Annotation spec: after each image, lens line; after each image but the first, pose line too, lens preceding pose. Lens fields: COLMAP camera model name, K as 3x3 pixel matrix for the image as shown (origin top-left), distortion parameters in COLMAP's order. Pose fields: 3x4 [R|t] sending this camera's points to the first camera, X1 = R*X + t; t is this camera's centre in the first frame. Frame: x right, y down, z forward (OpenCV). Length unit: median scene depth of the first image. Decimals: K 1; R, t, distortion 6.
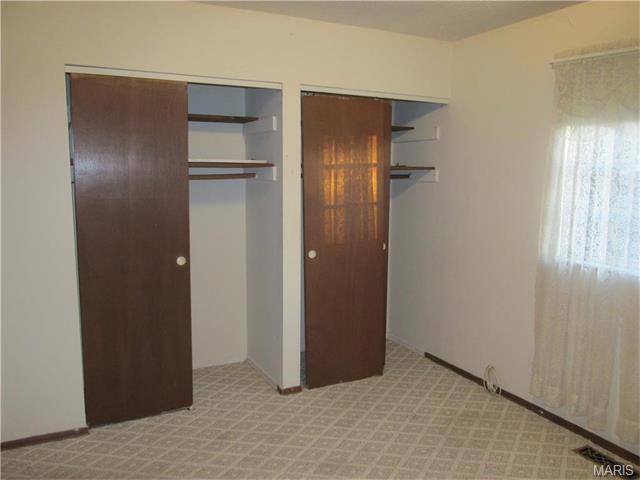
lens RADIAL K [[527.8, 0, 320.0], [0, 527.8, 240.0], [0, 0, 1]] dist [-0.043354, 0.006105]
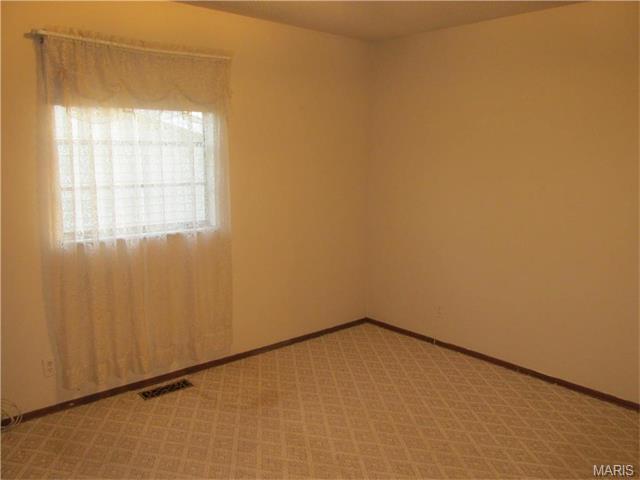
lens RADIAL K [[527.8, 0, 320.0], [0, 527.8, 240.0], [0, 0, 1]] dist [-0.043354, 0.006105]
pose [[-0.262047, -0.155405, 0.952460, -0.619876], [0.125433, 0.973092, 0.193281, -0.101337], [-0.956869, 0.170118, -0.235503, 0.819127]]
